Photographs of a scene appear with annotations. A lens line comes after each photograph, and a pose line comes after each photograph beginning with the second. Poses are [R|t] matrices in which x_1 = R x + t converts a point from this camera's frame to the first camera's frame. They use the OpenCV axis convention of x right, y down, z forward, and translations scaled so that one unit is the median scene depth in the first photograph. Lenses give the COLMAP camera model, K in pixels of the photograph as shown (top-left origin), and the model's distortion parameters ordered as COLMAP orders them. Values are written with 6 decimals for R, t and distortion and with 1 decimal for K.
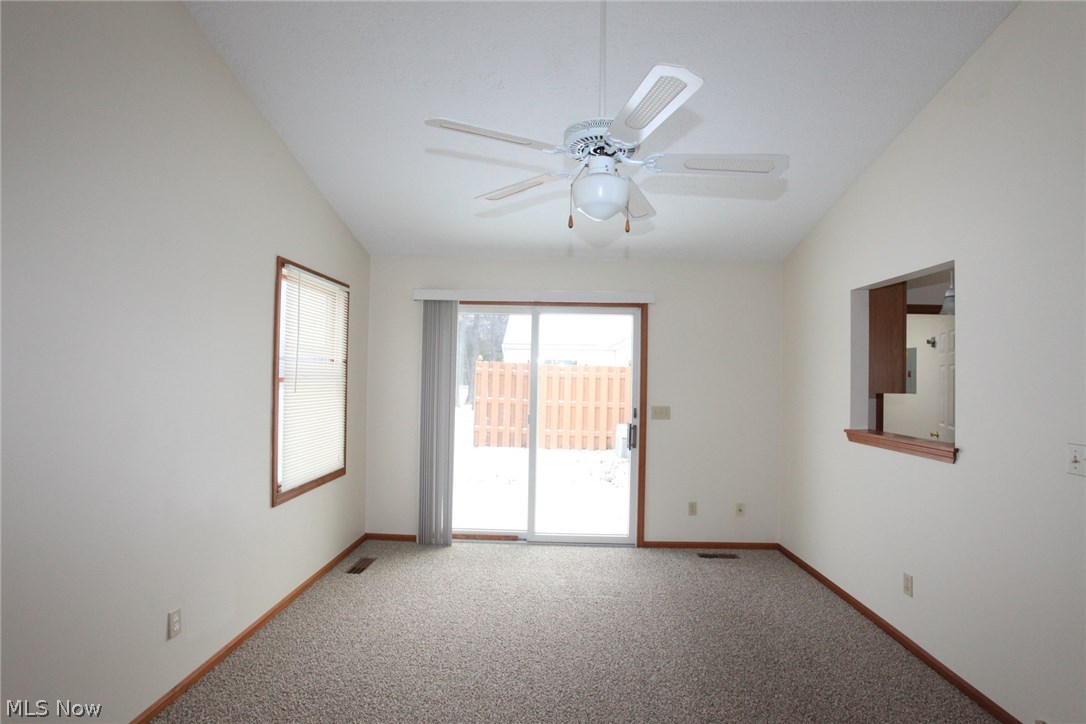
lens RADIAL K [[522.6, 0, 543.0], [0, 522.6, 362.0], [0, 0, 1]] dist [-0.079844, 0.028420]
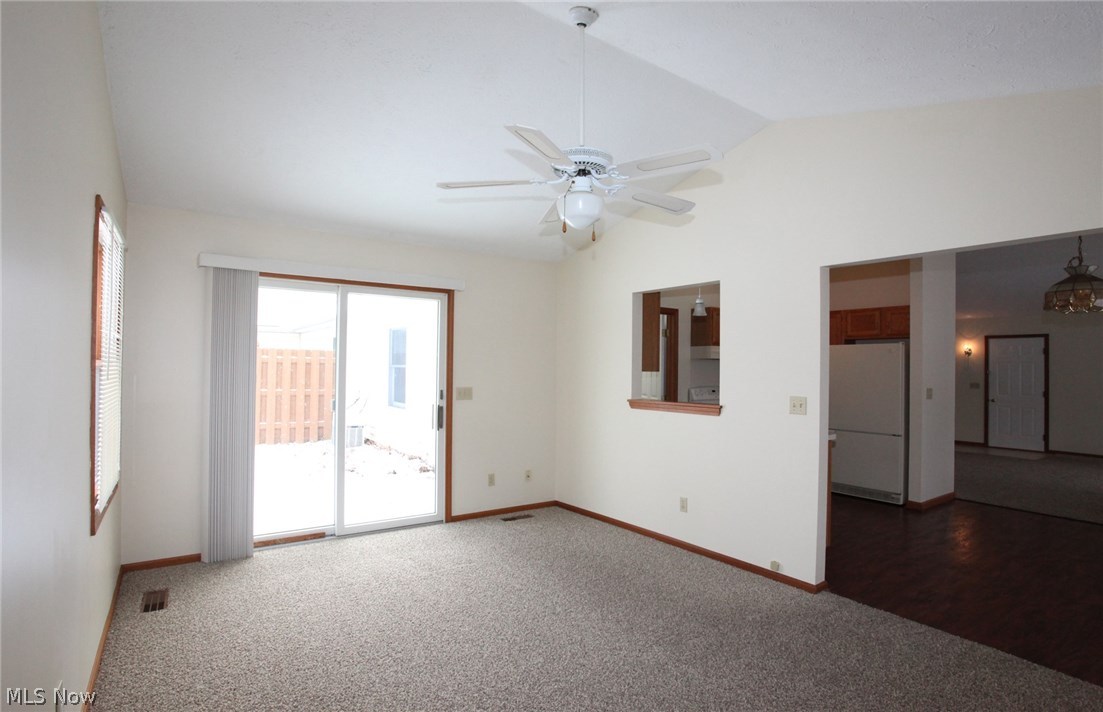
lens RADIAL K [[545.7, 0, 551.5], [0, 545.7, 356.0], [0, 0, 1]] dist [-0.084011, 0.036430]
pose [[0.800875, 0.002704, 0.598825, -0.302758], [-0.012516, 0.999847, 0.012224, 0.004969], [-0.598700, -0.017285, 0.800787, 0.002027]]
